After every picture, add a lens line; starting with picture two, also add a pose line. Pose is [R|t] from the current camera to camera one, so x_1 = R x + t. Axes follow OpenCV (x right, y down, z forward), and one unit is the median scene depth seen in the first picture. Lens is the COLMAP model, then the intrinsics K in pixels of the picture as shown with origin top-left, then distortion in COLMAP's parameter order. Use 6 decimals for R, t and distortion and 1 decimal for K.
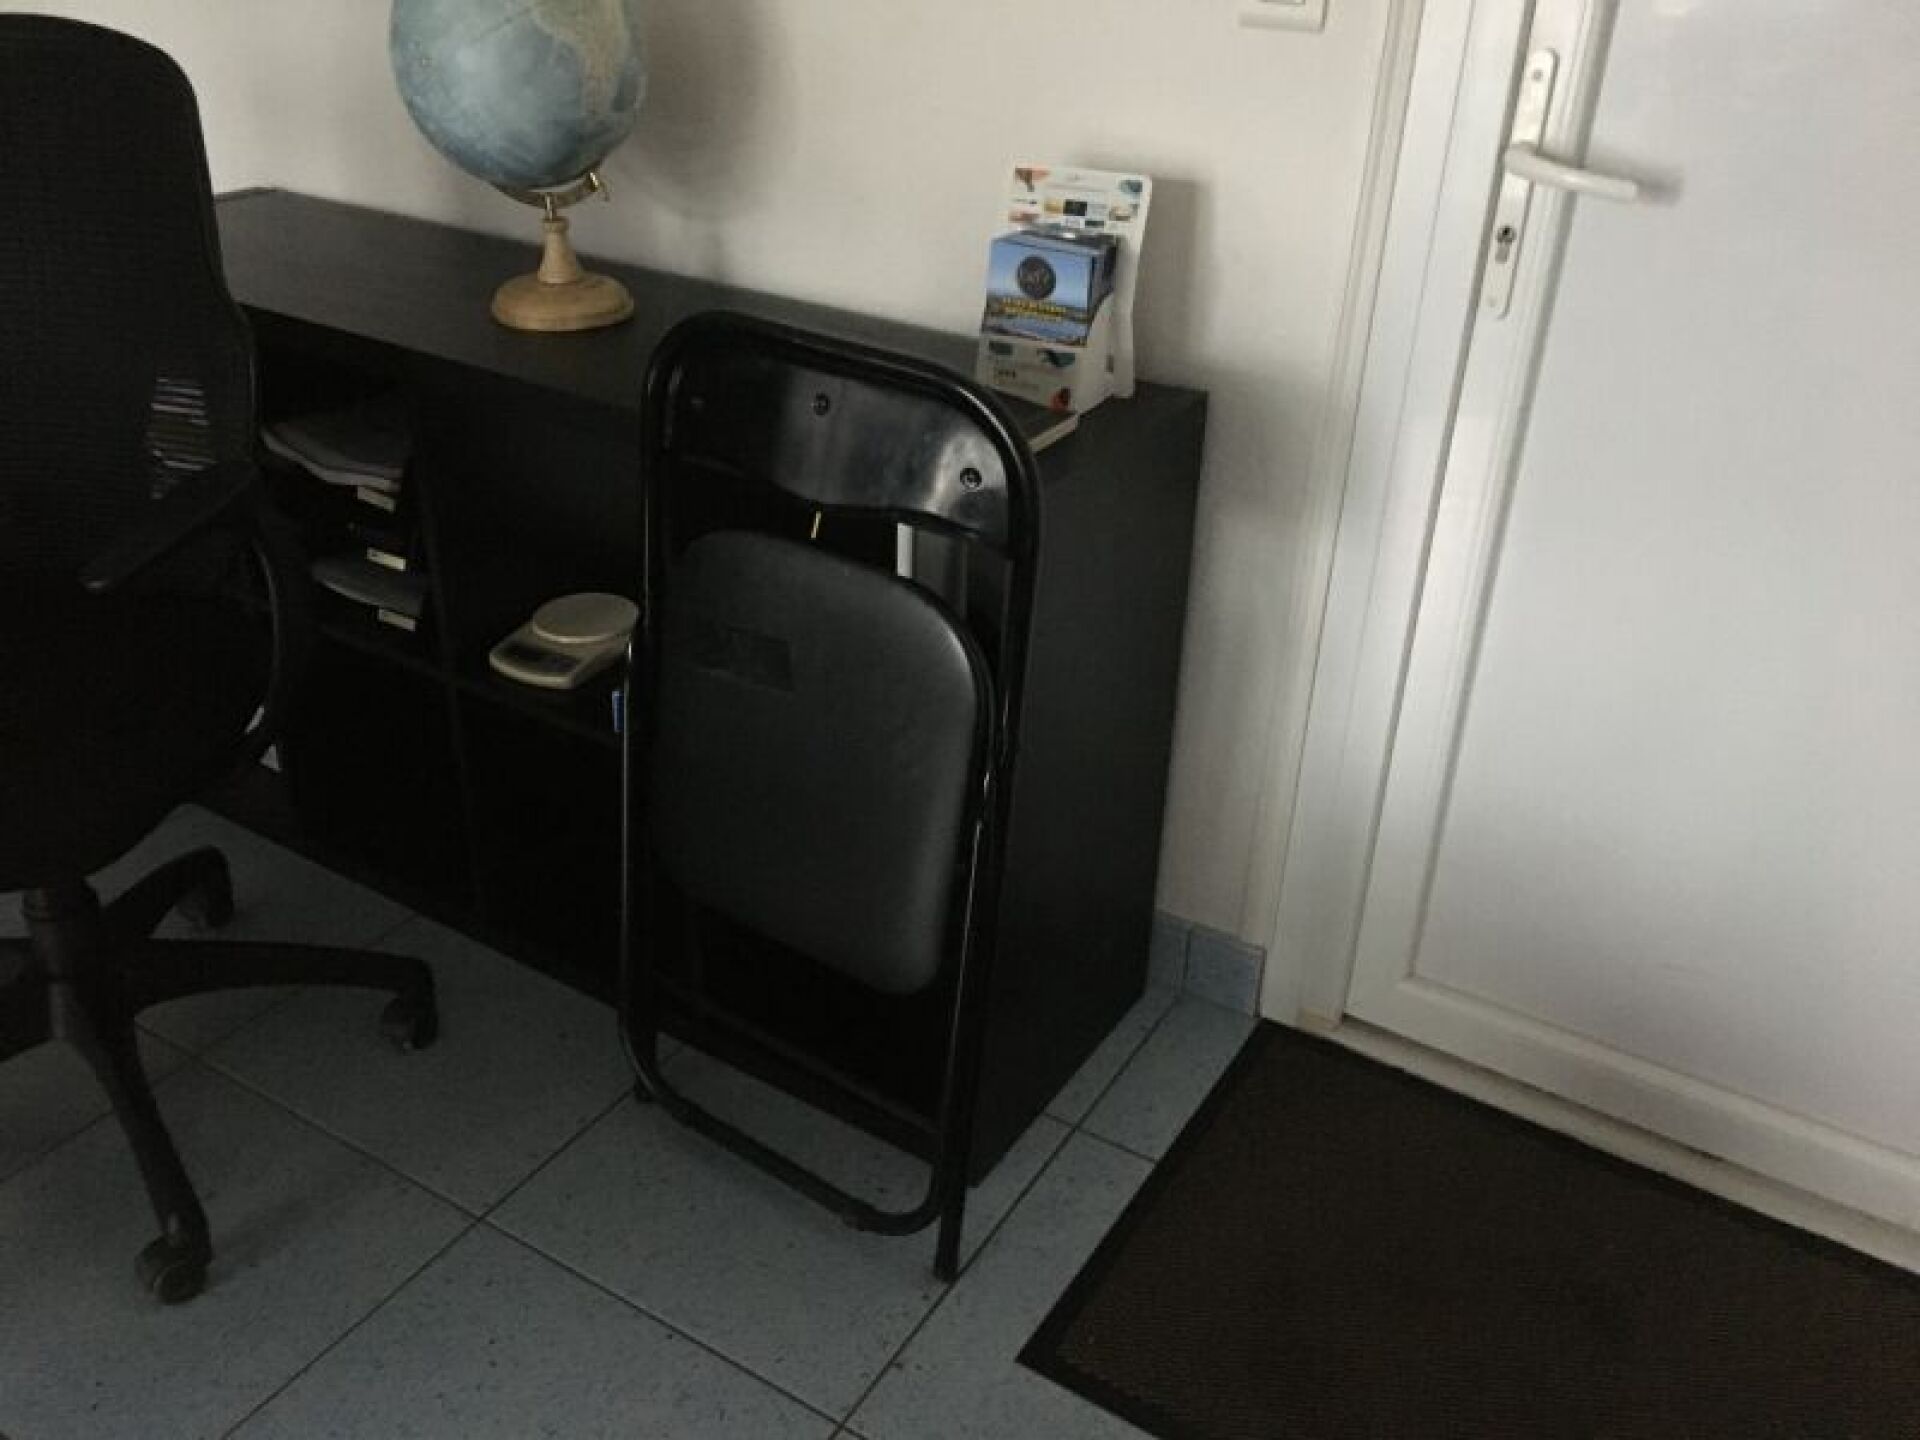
lens RADIAL K [[1627.9, 0, 960.0], [0, 1627.9, 720.0], [0, 0, 1]] dist [0.083264, -0.119462]
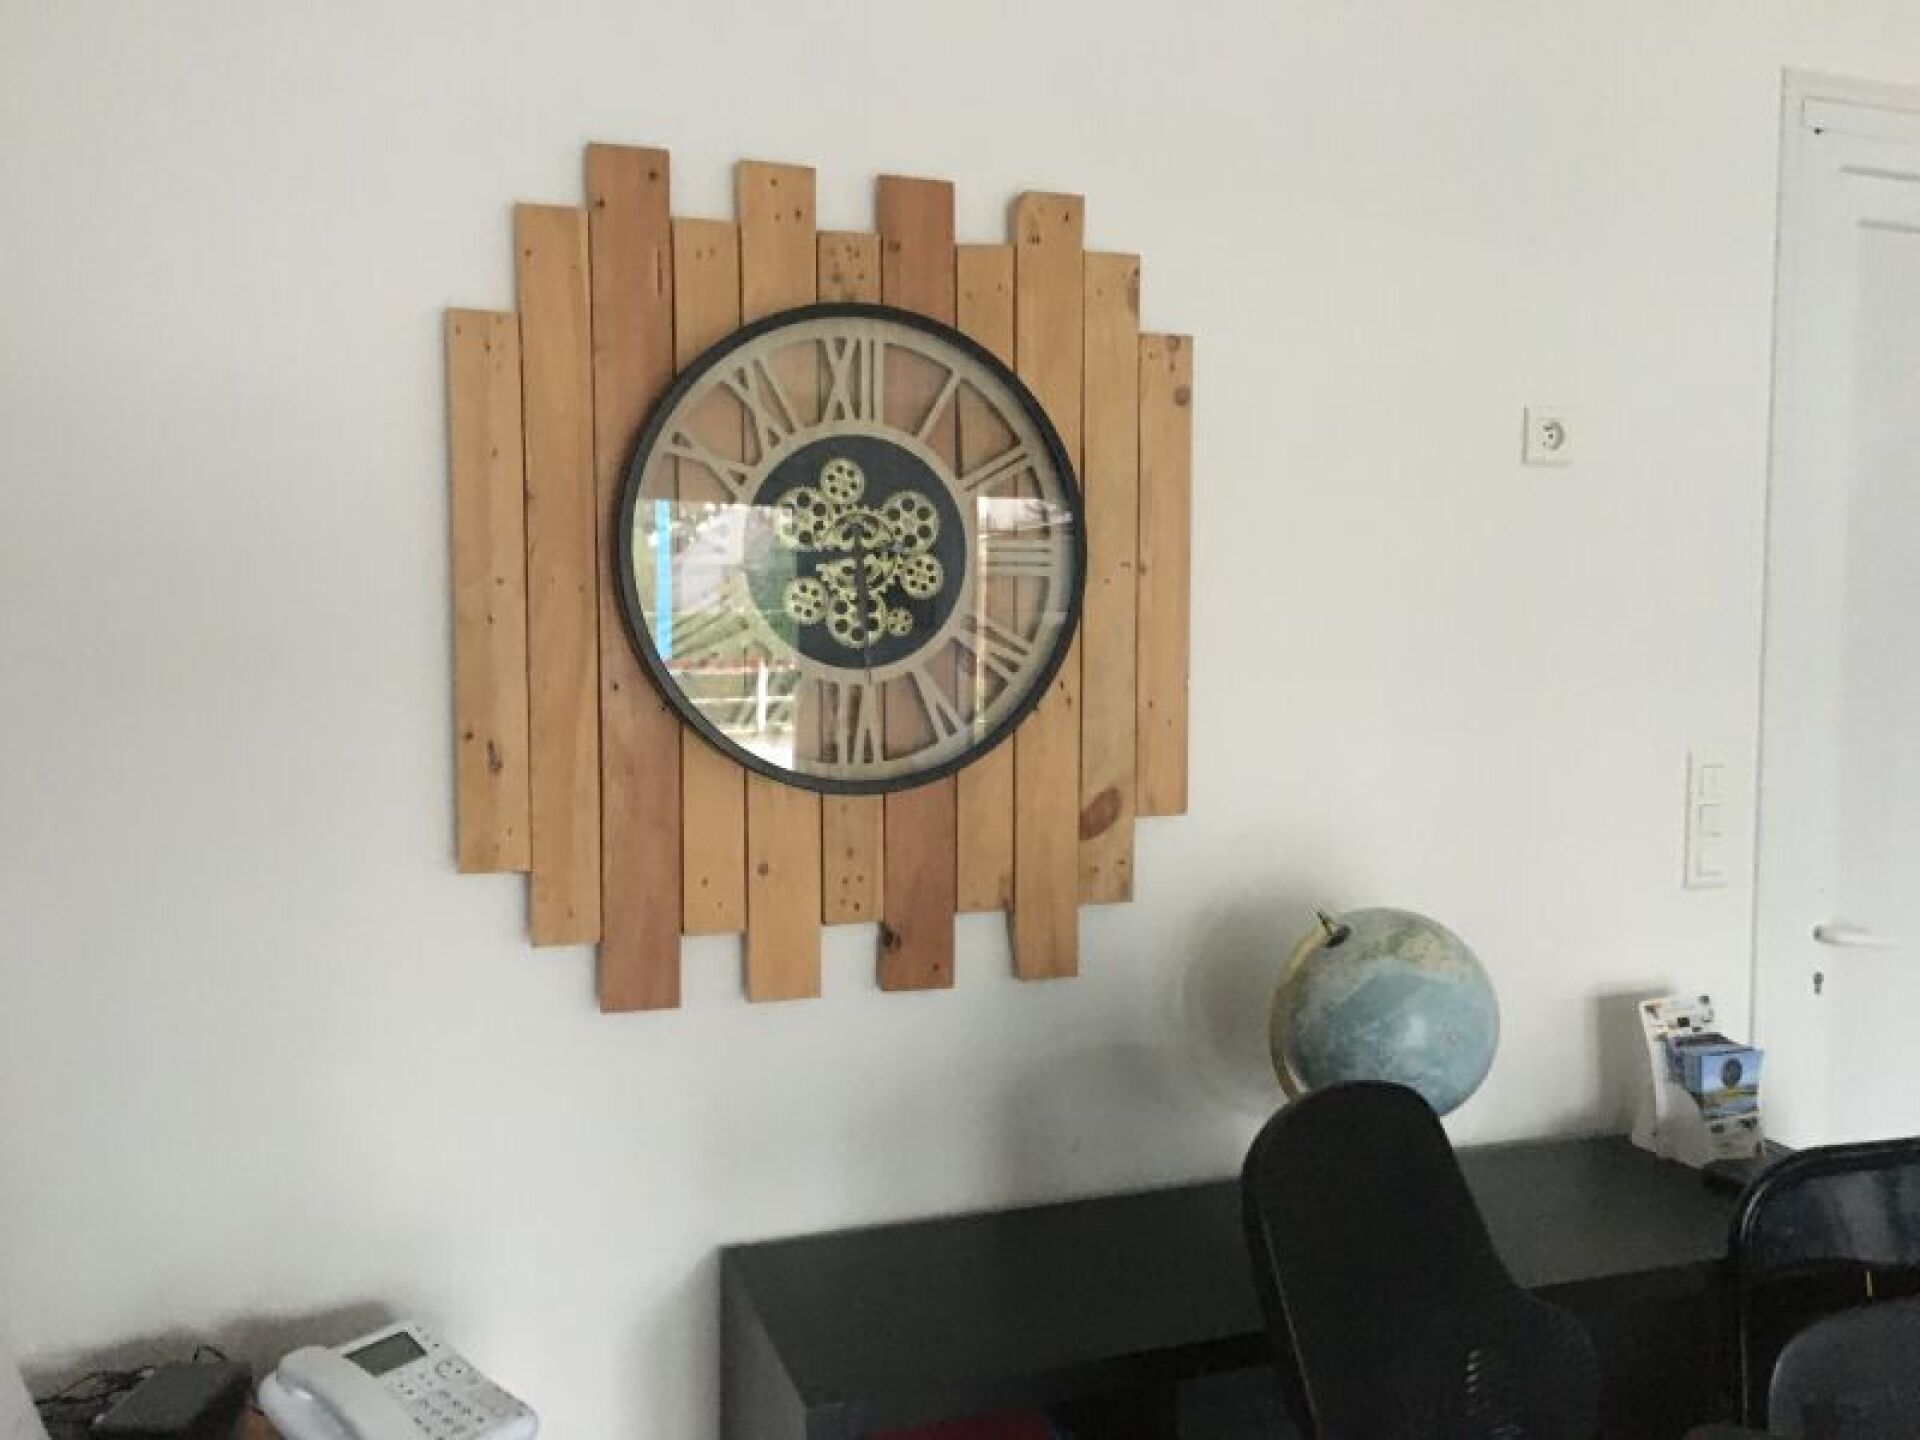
lens RADIAL K [[1627.9, 0, 960.0], [0, 1627.9, 720.0], [0, 0, 1]] dist [0.083264, -0.119462]
pose [[0.614080, -0.089694, 0.784130, -1.432138], [0.394054, 0.895671, -0.206144, -0.502964], [-0.683833, 0.435578, 0.585358, 0.473792]]
